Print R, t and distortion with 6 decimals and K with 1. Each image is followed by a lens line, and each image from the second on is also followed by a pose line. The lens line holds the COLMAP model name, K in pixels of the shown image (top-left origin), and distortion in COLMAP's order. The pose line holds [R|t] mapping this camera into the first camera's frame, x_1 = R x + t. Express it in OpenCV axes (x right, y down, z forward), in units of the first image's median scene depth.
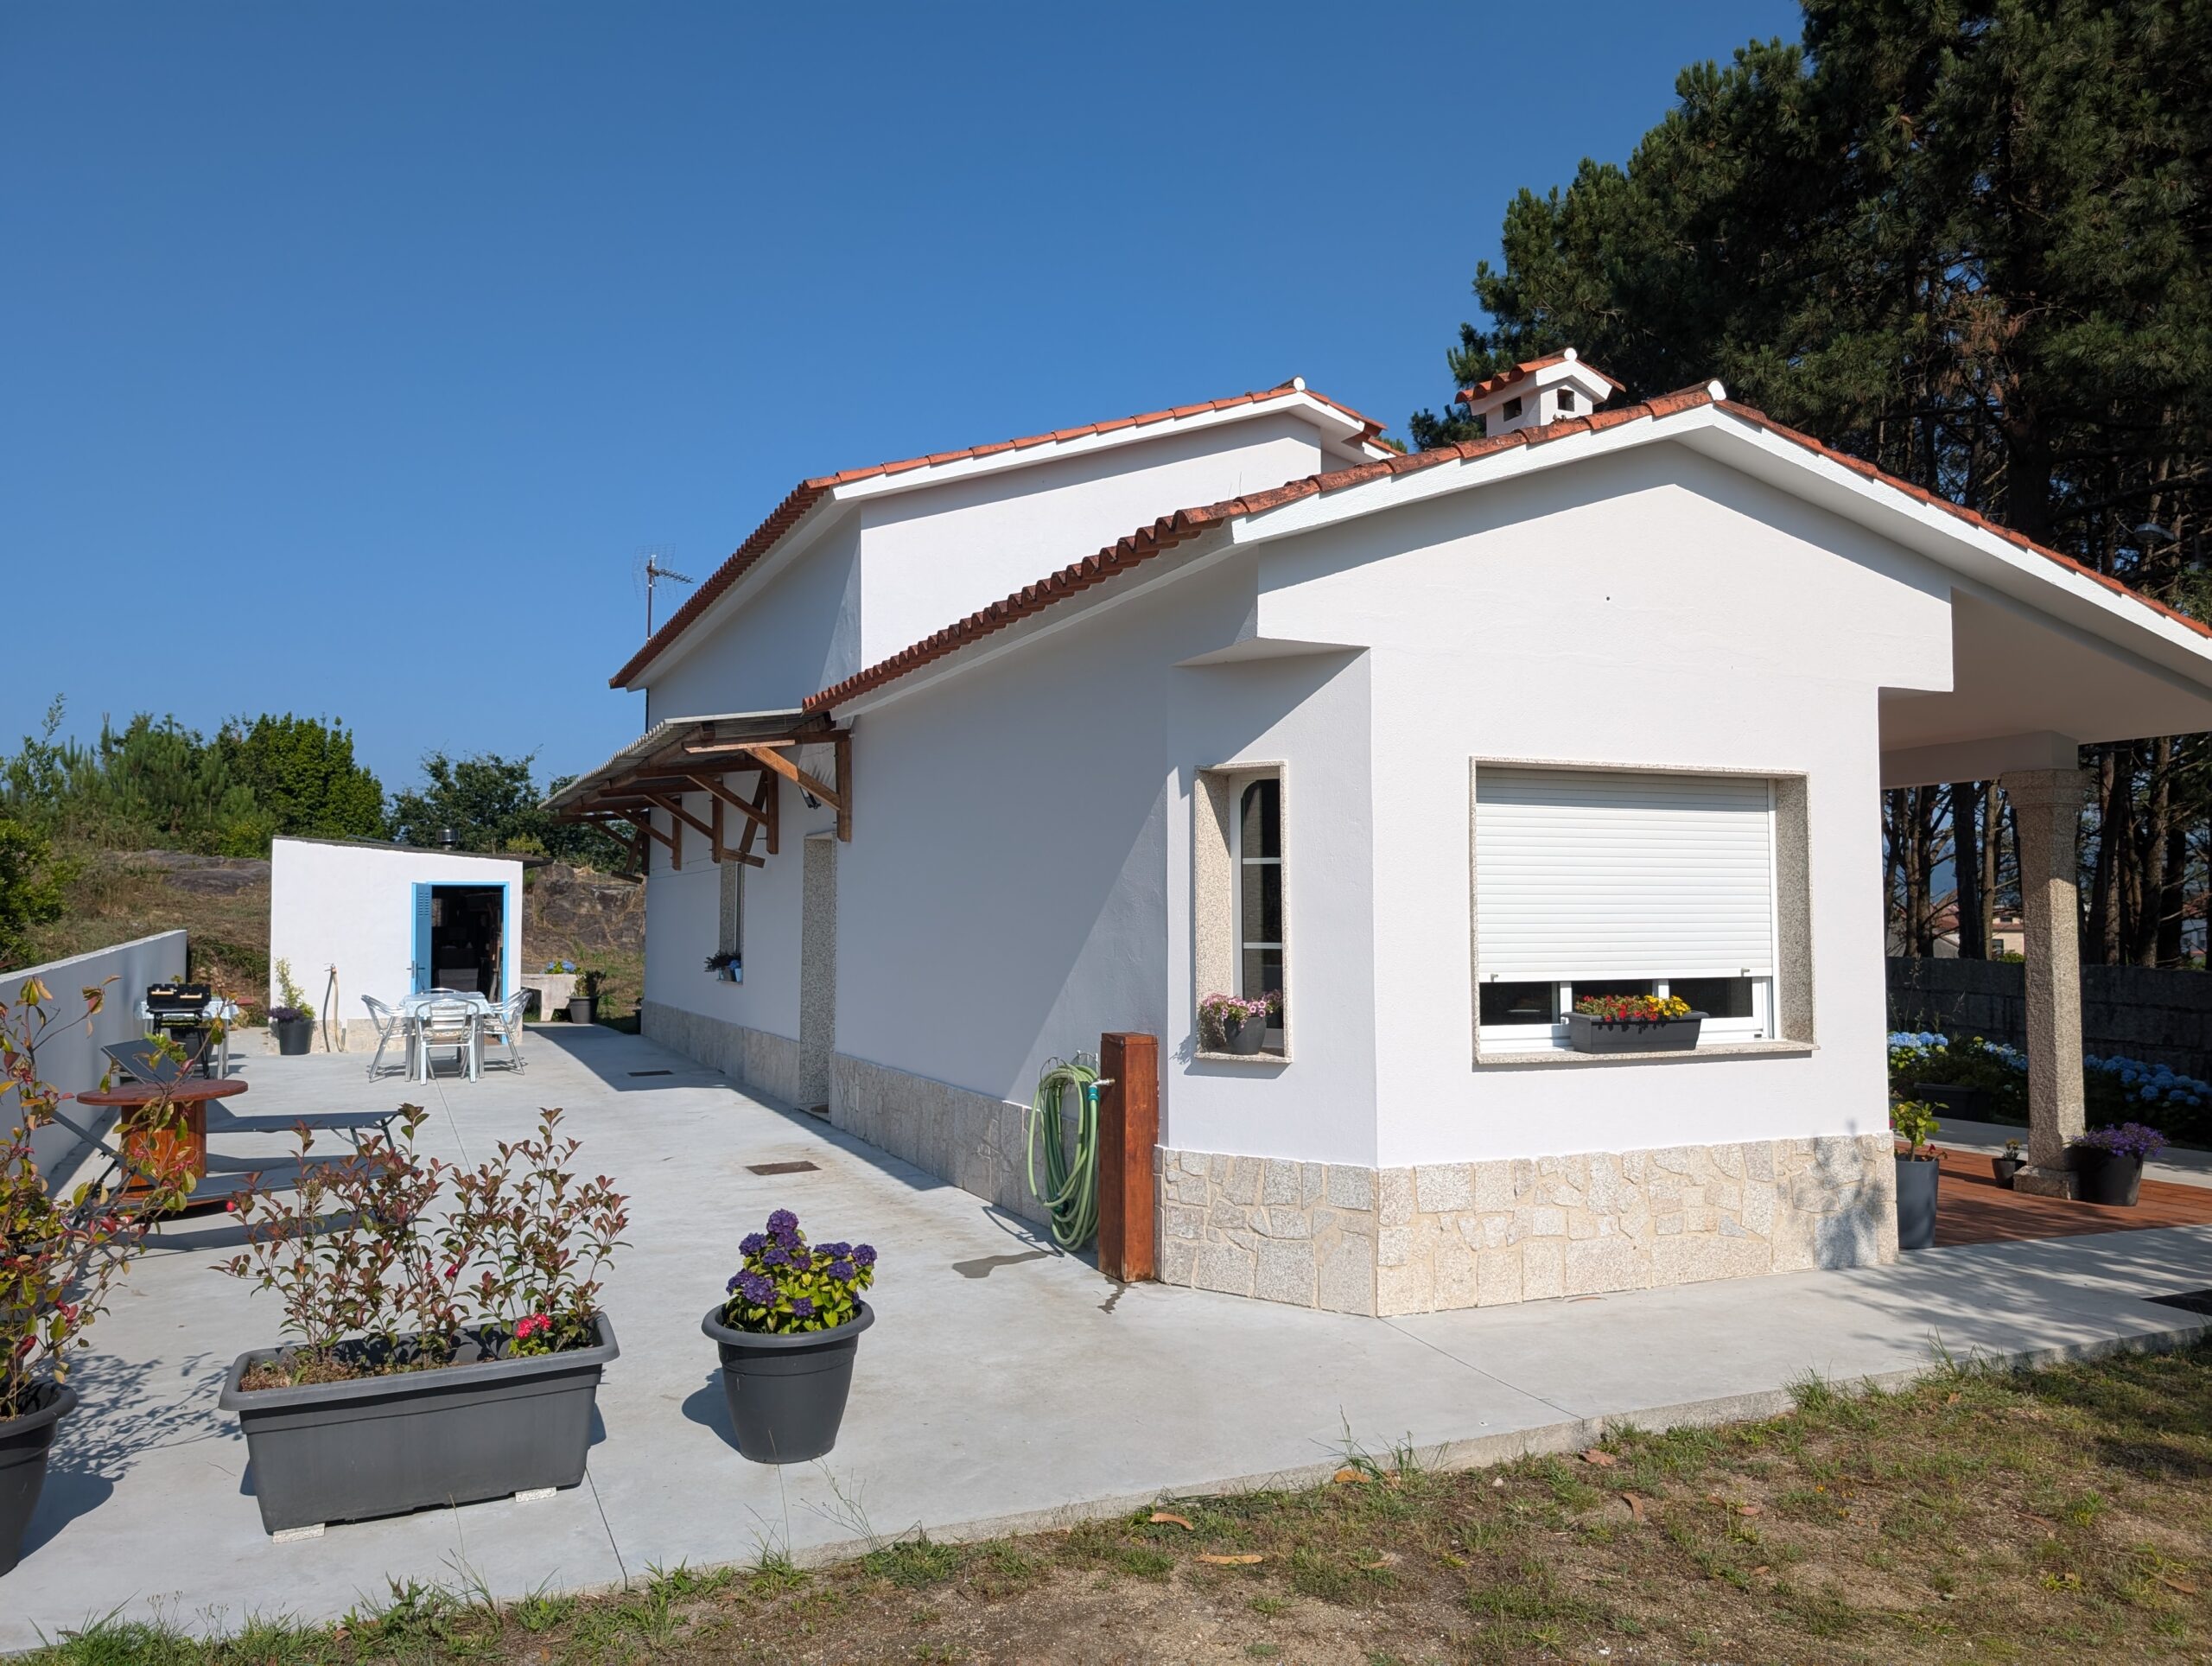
lens RADIAL K [[1555.3, 0, 1117.0], [0, 1555.3, 849.8], [0, 0, 1]] dist [0.012230, -0.006709]
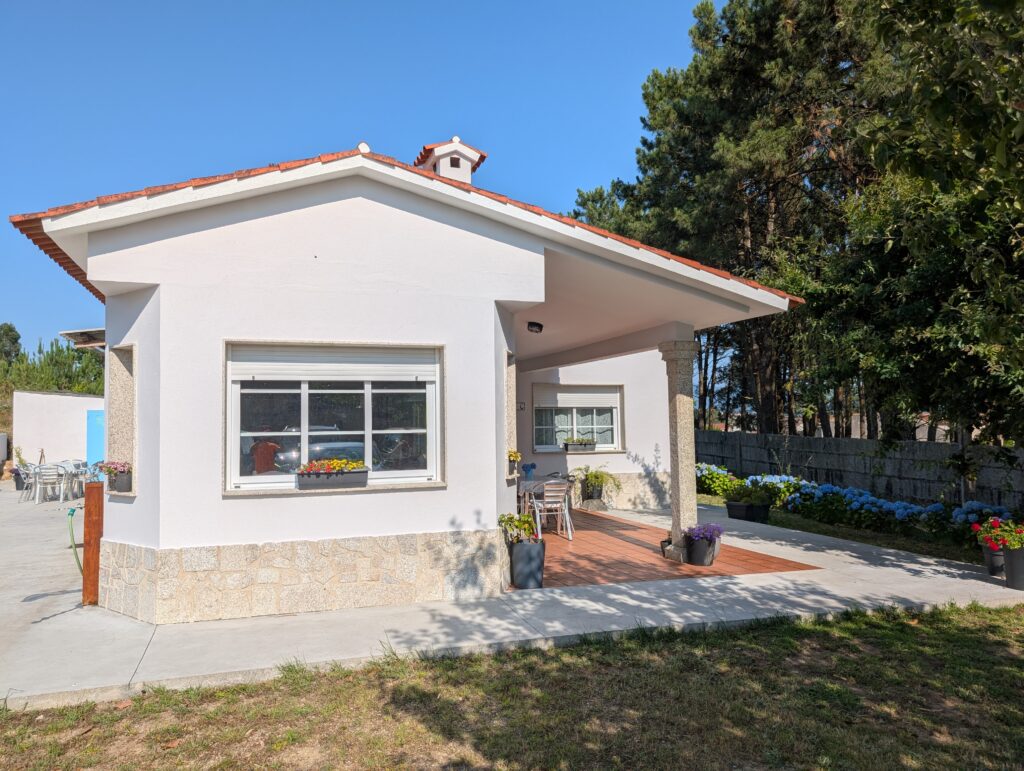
lens RADIAL K [[720.0, 0, 517.1], [0, 720.0, 393.3], [0, 0, 1]] dist [0.012230, -0.006709]
pose [[0.996457, -0.015645, -0.082631, 0.300808], [0.015788, 0.999875, 0.001078, 0.006022], [0.082604, -0.002379, 0.996580, 0.055845]]
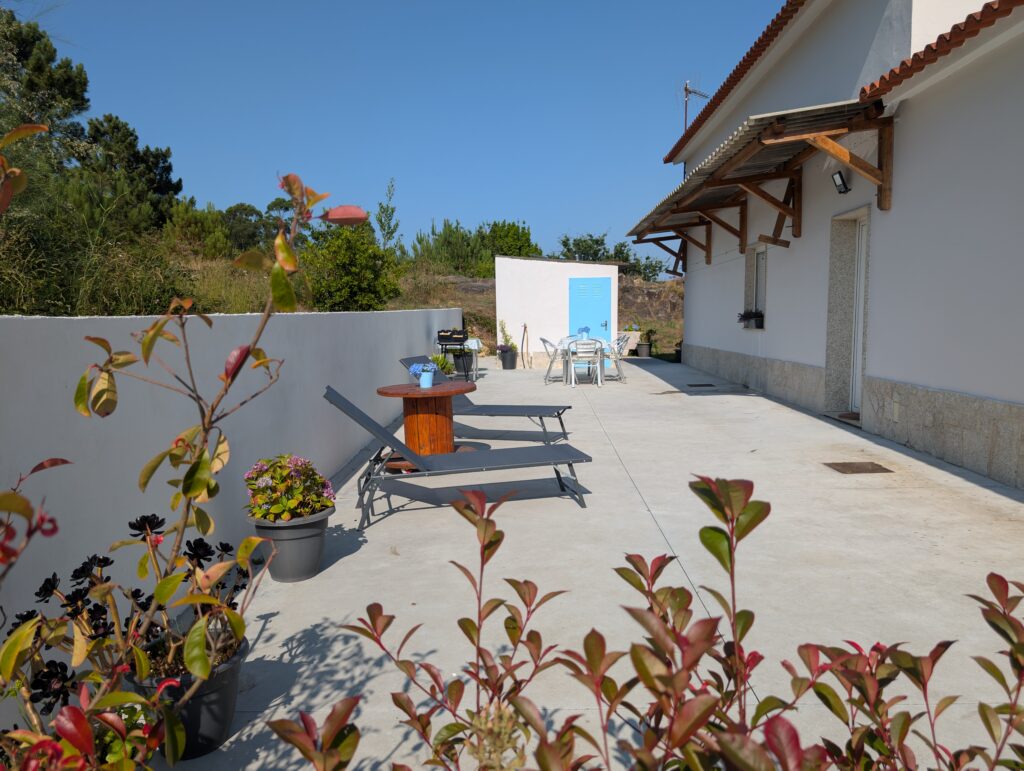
lens RADIAL K [[720.0, 0, 517.1], [0, 720.0, 393.3], [0, 0, 1]] dist [0.012230, -0.006709]
pose [[0.888808, 0.038996, -0.456617, -0.129425], [0.031661, 0.988767, 0.146071, 0.036194], [0.457184, -0.144286, 0.877590, 0.256065]]
